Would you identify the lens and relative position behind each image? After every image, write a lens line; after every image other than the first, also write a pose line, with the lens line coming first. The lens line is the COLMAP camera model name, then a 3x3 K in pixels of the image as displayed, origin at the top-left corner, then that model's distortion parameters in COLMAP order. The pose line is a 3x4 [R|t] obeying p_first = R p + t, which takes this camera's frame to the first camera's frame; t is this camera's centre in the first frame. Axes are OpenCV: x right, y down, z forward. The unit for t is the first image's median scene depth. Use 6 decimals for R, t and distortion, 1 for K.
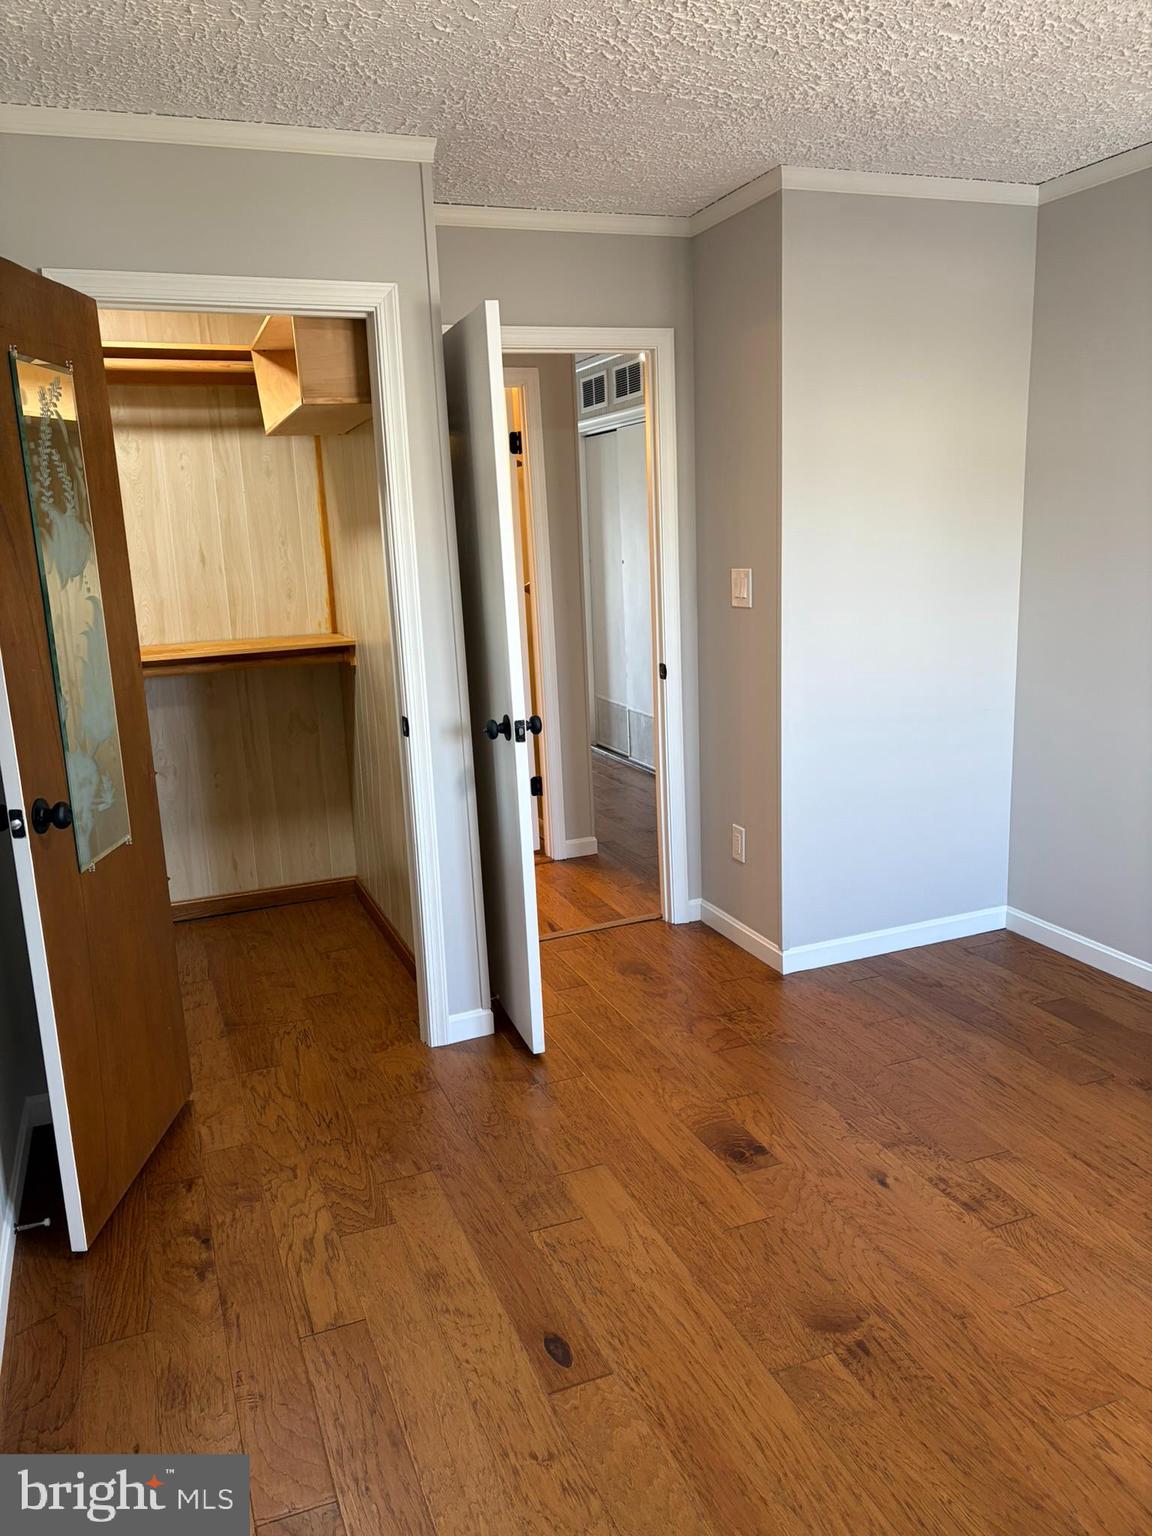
lens RADIAL K [[1153.5, 0, 577.8], [0, 1153.5, 771.1], [0, 0, 1]] dist [0.064012, -0.067369]
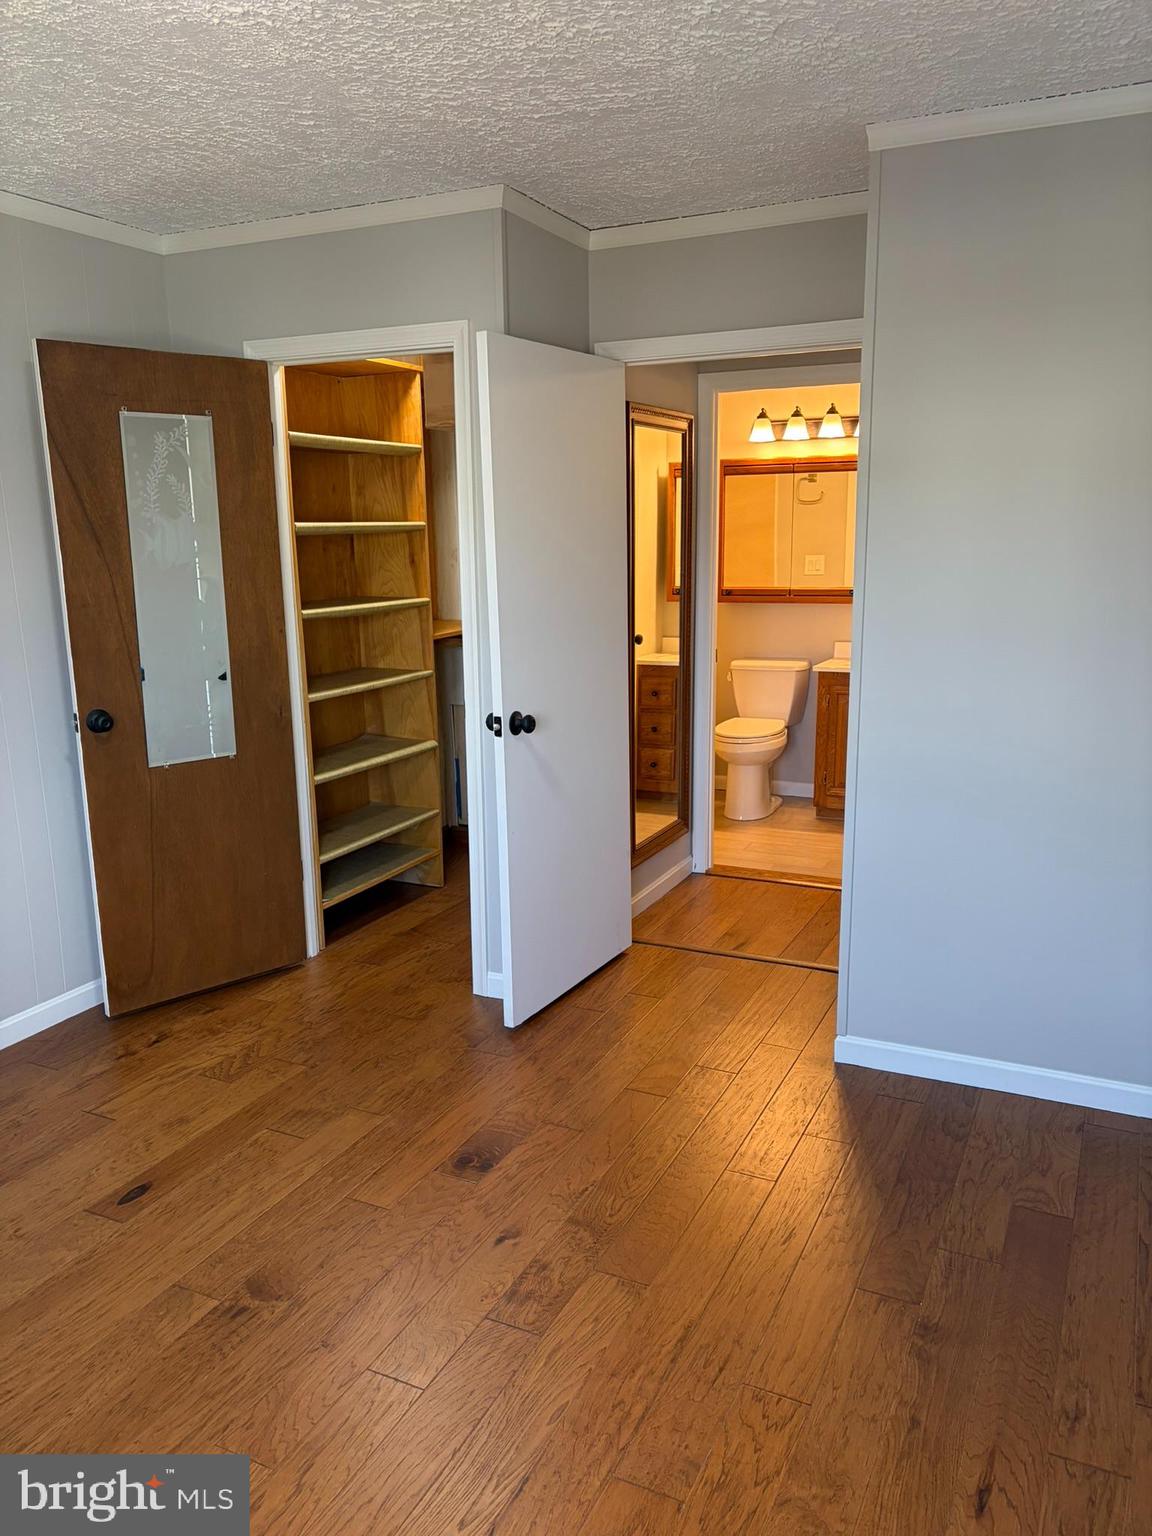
lens RADIAL K [[1153.5, 0, 569.2], [0, 1153.5, 774.1], [0, 0, 1]] dist [0.064012, -0.067369]
pose [[0.676899, 0.185677, -0.712272, 0.683235], [-0.169669, 0.980962, 0.094476, -0.092511], [0.716254, 0.056900, 0.695516, 0.262035]]
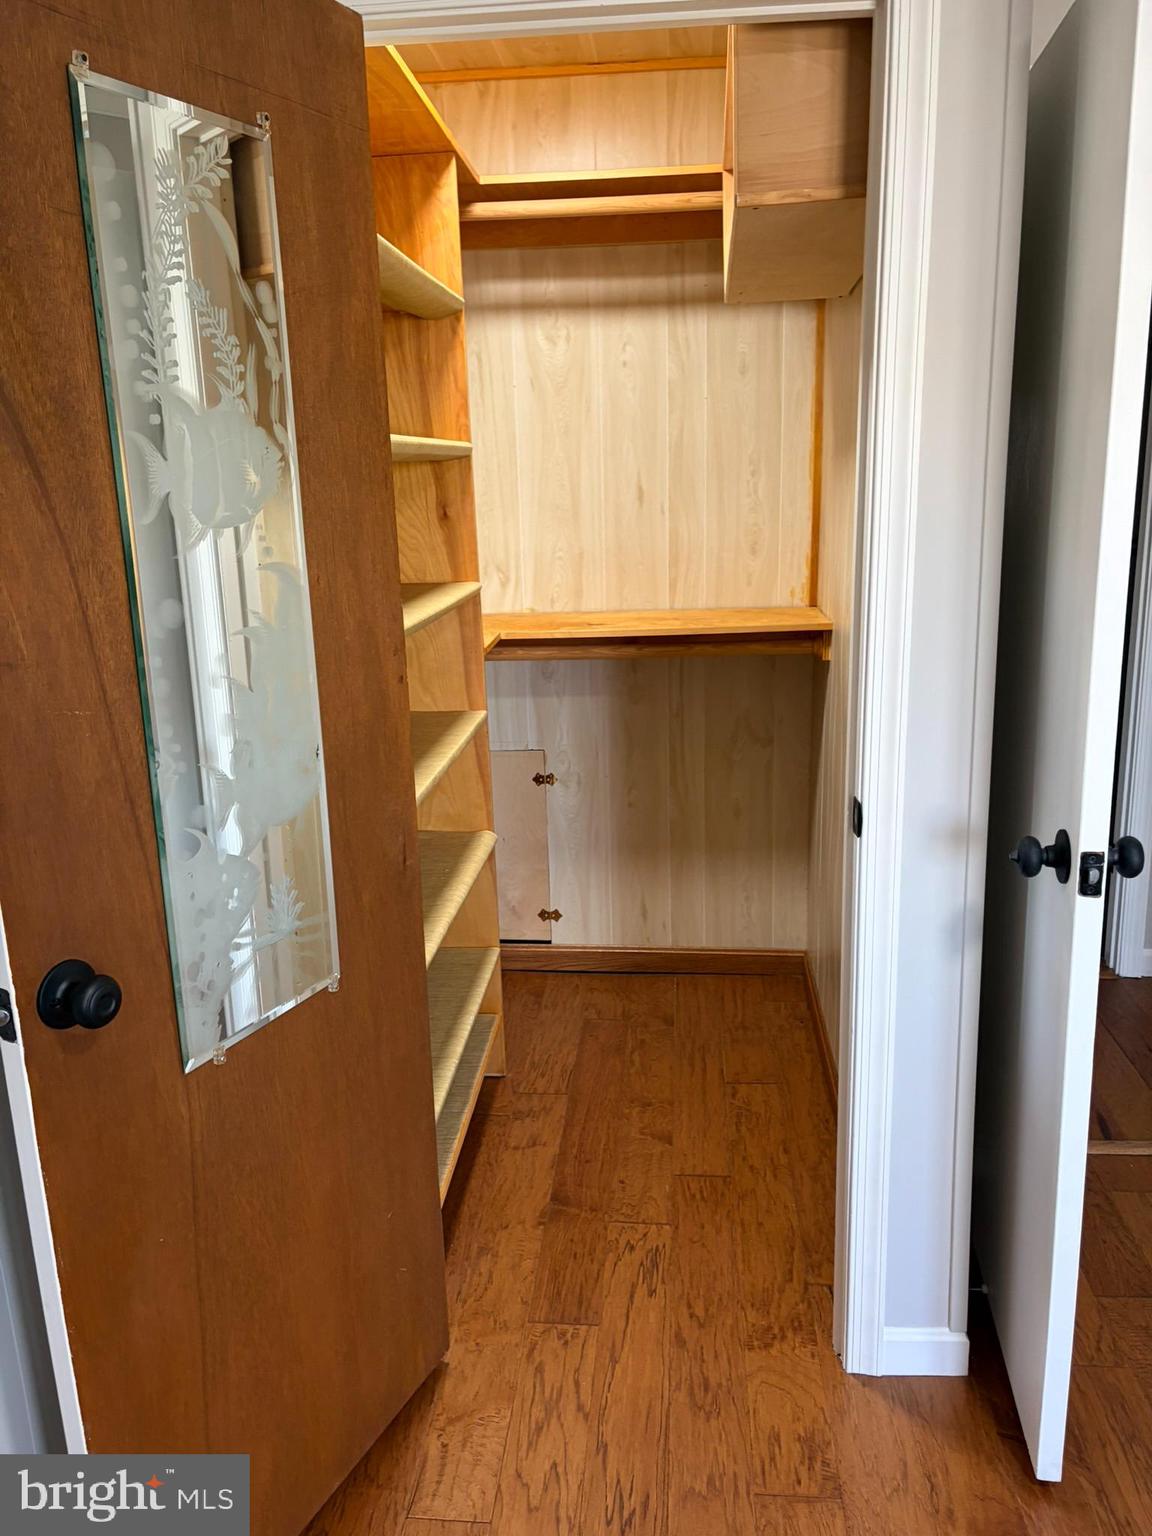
lens RADIAL K [[1153.5, 0, 577.2], [0, 1153.5, 768.9], [0, 0, 1]] dist [0.064012, -0.067369]
pose [[0.891820, 0.127029, -0.434190, -0.031973], [-0.103828, 0.991622, 0.076852, -0.082337], [0.440314, -0.023457, 0.897537, 0.423196]]
